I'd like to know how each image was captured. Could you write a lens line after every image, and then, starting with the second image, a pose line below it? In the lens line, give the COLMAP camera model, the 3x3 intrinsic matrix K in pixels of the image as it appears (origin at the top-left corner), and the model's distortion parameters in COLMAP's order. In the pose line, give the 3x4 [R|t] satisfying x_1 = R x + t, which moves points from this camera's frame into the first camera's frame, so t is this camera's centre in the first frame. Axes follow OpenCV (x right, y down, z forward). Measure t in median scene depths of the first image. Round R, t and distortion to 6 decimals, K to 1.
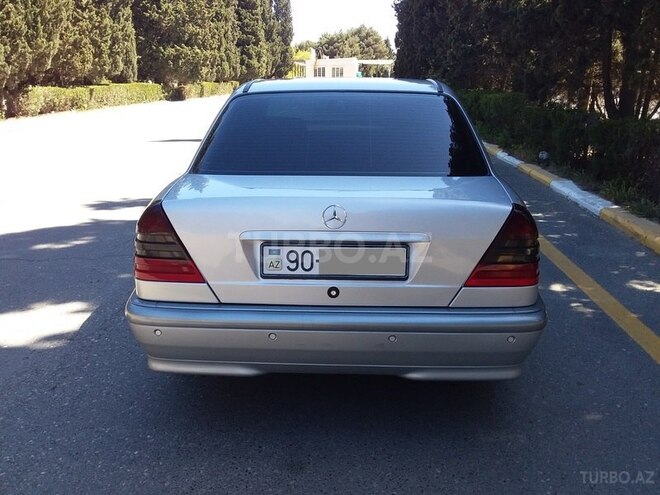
lens RADIAL K [[601.9, 0, 326.2], [0, 601.9, 259.6], [0, 0, 1]] dist [0.083661, -0.181828]
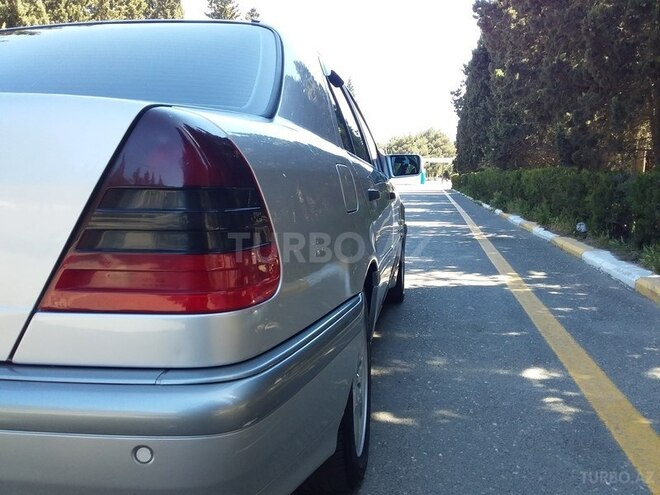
lens RADIAL K [[601.9, 0, 326.2], [0, 601.9, 259.6], [0, 0, 1]] dist [0.083661, -0.181828]
pose [[0.993247, 0.016688, -0.114814, 0.089712], [-0.034461, 0.987376, -0.154602, 0.013091], [0.110784, 0.157514, 0.981283, 0.122760]]
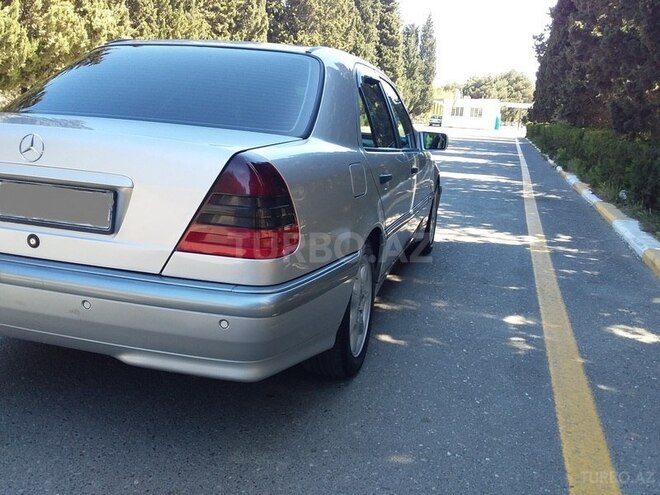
lens RADIAL K [[601.9, 0, 326.2], [0, 601.9, 259.6], [0, 0, 1]] dist [0.083661, -0.181828]
pose [[0.971592, 0.112495, -0.208214, 0.114425], [-0.124542, 0.991164, -0.045644, 0.013416], [0.201239, 0.070279, 0.977018, 0.052042]]
